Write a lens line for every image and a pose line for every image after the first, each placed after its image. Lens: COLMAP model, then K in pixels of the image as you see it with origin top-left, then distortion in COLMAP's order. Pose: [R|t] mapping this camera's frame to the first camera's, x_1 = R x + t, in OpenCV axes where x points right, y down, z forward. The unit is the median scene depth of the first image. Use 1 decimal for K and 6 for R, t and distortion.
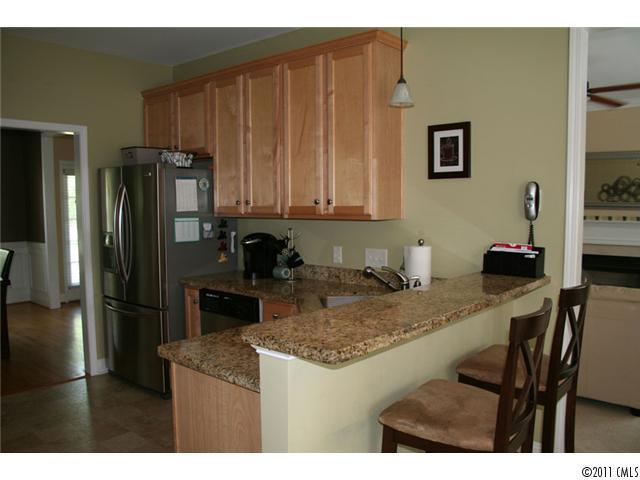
lens RADIAL K [[524.7, 0, 318.8], [0, 524.7, 241.1], [0, 0, 1]] dist [-0.087883, 0.023299]
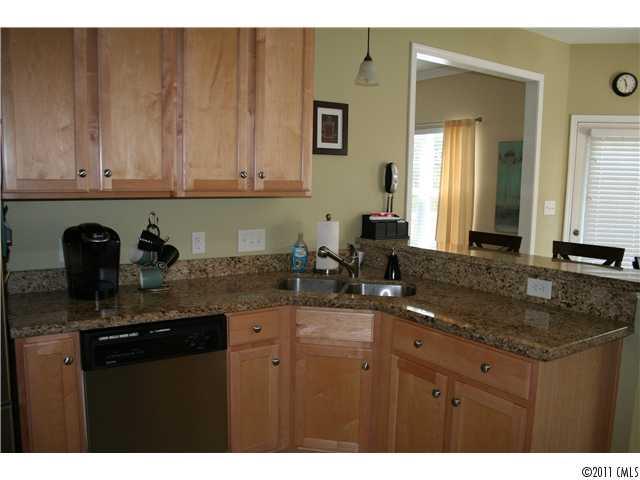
lens RADIAL K [[524.7, 0, 318.7], [0, 524.7, 239.5], [0, 0, 1]] dist [-0.087883, 0.023299]
pose [[0.275611, -0.100124, 0.956041, -0.768423], [0.052190, 0.994652, 0.089122, -0.045243], [-0.959852, 0.025333, 0.279362, 0.722071]]
